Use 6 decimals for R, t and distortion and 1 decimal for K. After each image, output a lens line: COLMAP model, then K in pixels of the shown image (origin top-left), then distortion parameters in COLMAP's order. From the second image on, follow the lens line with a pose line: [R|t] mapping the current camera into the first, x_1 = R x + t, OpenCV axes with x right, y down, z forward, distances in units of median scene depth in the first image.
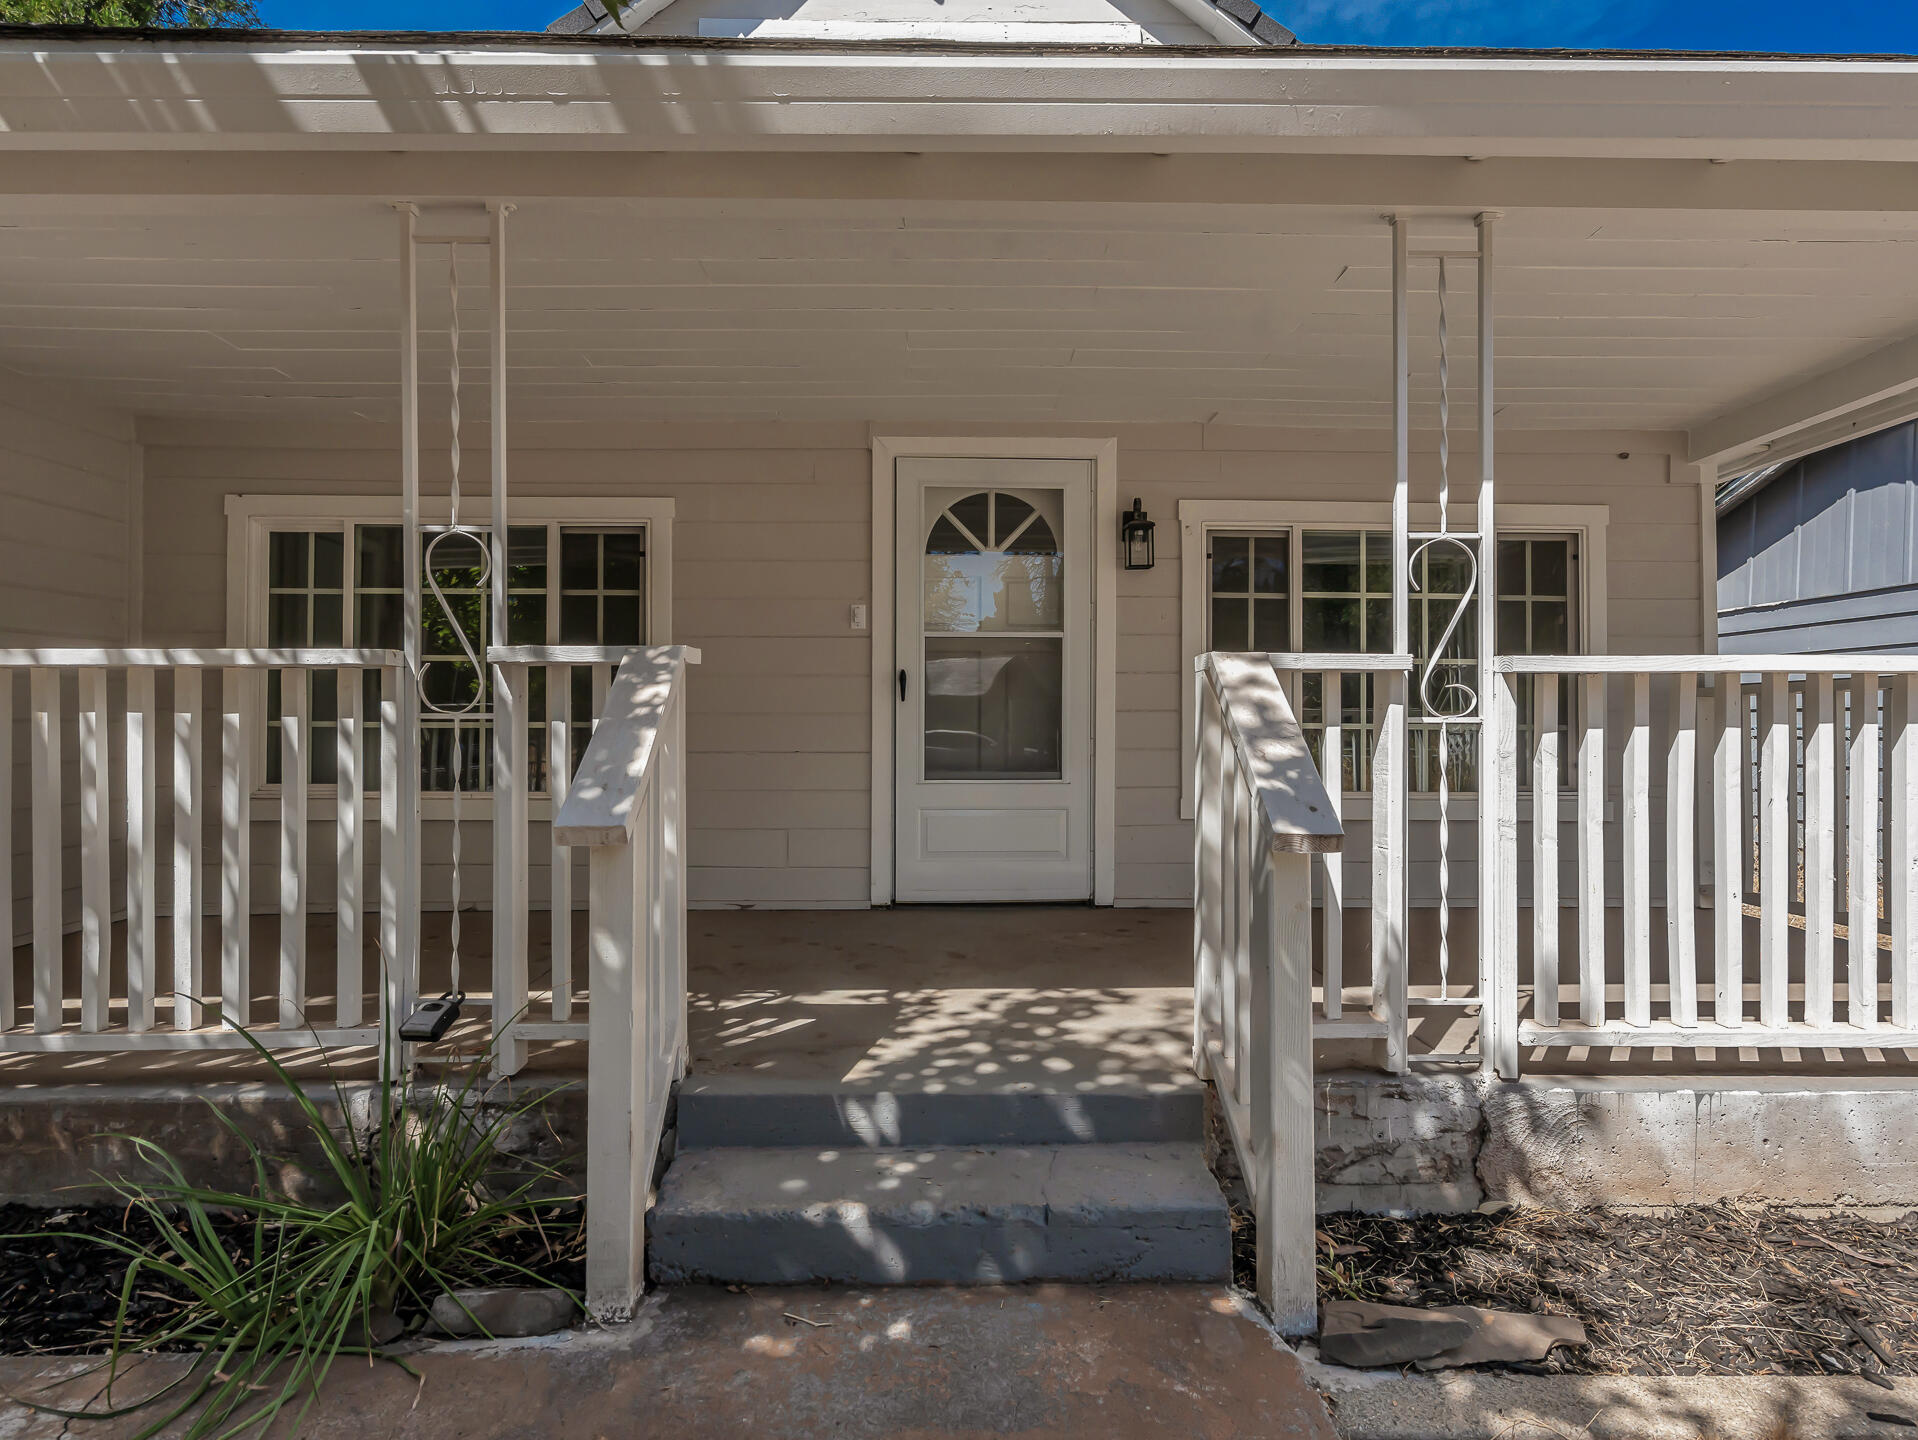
lens RADIAL K [[995.3, 0, 959.0], [0, 995.3, 720.0], [0, 0, 1]] dist [-0.003164, -0.000299]
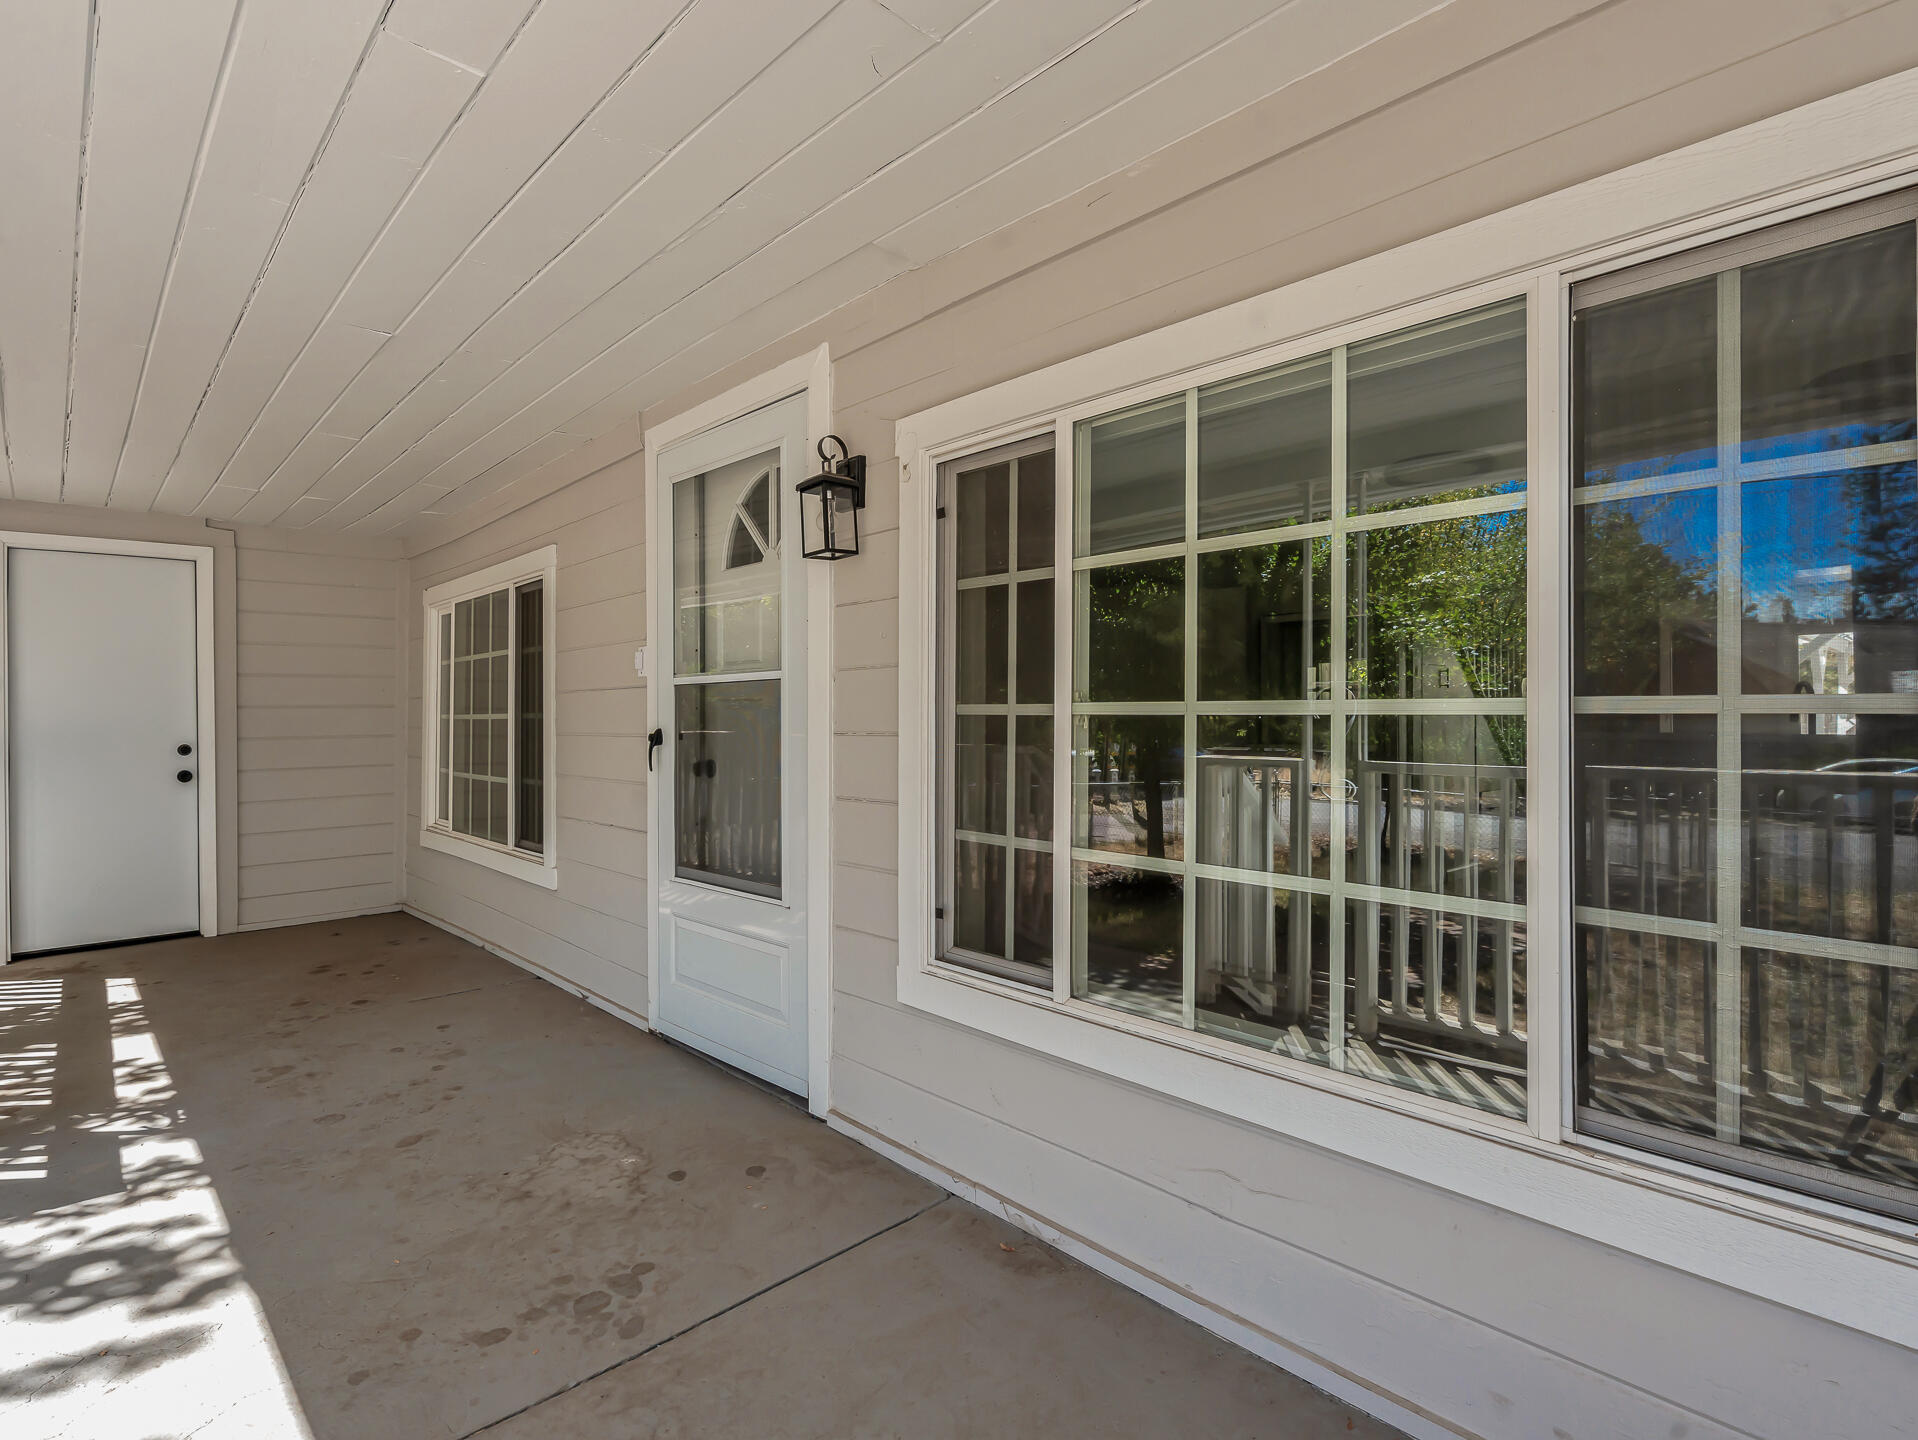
lens RADIAL K [[963.9, 0, 959.8], [0, 963.9, 748.9], [0, 0, 1]] dist [0.000406, 0.000378]
pose [[0.684413, 0.008433, -0.729046, 0.900267], [-0.000569, 0.999939, 0.011032, -0.064125], [0.729095, -0.007135, 0.684376, 0.929606]]
